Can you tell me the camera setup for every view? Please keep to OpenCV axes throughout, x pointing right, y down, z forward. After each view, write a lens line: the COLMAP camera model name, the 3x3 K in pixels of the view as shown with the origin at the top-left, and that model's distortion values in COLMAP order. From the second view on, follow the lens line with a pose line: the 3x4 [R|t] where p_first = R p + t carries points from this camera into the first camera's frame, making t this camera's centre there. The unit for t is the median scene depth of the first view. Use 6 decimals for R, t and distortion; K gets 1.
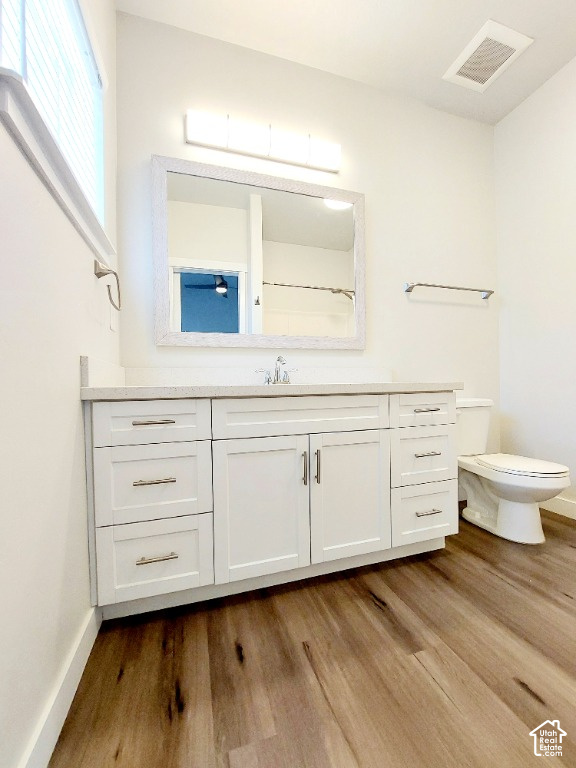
lens RADIAL K [[311.0, 0, 288.0], [0, 311.0, 384.0], [0, 0, 1]] dist [-0.000966, -0.000039]
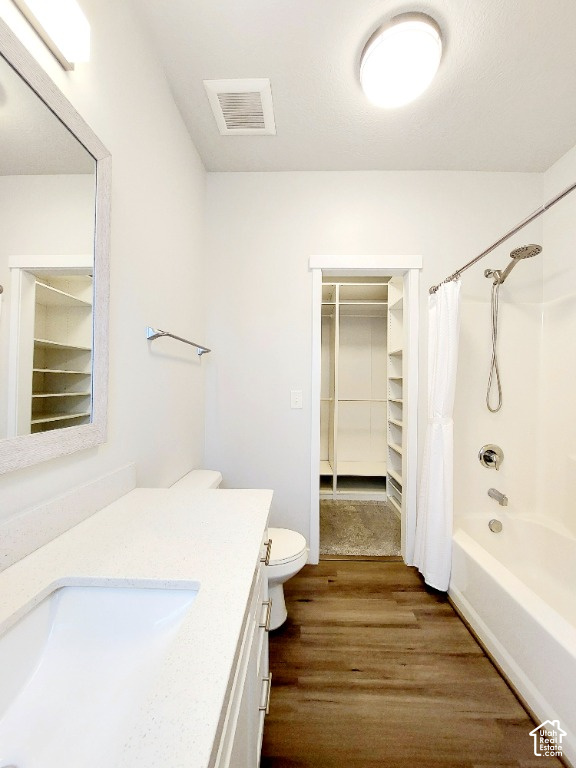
lens RADIAL K [[311.0, 0, 288.0], [0, 311.0, 384.0], [0, 0, 1]] dist [-0.000966, -0.000039]
pose [[0.321611, 0.017841, 0.946704, -0.184903], [-0.008384, 0.999837, -0.015995, -0.234626], [-0.946835, -0.002793, 0.321708, 0.610635]]
